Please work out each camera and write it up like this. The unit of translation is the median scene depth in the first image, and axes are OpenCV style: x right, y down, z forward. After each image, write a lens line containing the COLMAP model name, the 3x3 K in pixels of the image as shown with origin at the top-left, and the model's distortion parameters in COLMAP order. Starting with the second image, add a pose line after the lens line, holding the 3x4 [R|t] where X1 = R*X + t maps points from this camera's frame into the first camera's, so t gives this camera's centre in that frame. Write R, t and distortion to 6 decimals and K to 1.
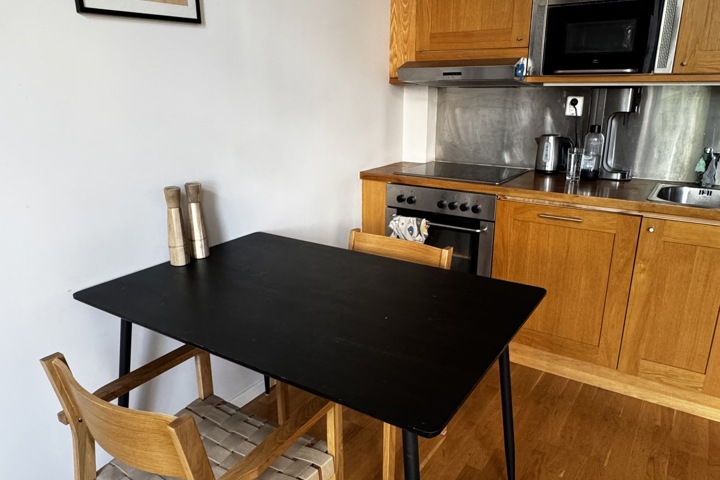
lens RADIAL K [[519.1, 0, 360.6], [0, 519.1, 241.6], [0, 0, 1]] dist [-0.007972, 0.002232]
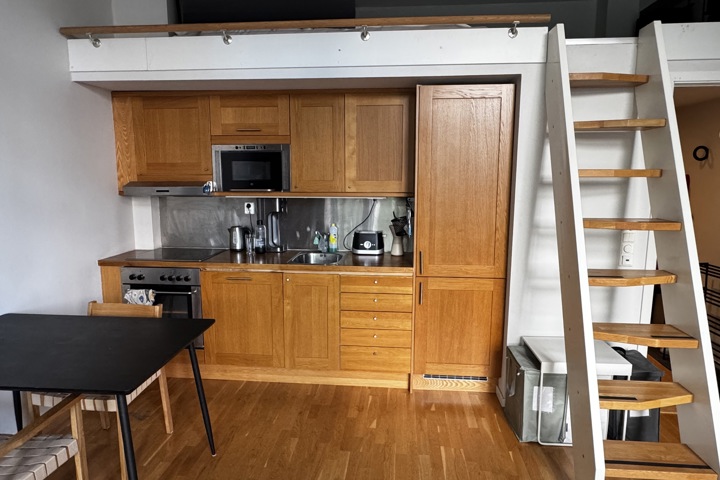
lens RADIAL K [[453.4, 0, 359.1], [0, 453.4, 237.2], [0, 0, 1]] dist [0.003905, 0.001944]
pose [[0.879049, -0.061188, 0.472788, 0.044881], [0.133718, 0.983564, -0.121329, 0.043155], [-0.457593, 0.169874, 0.872783, -0.377002]]
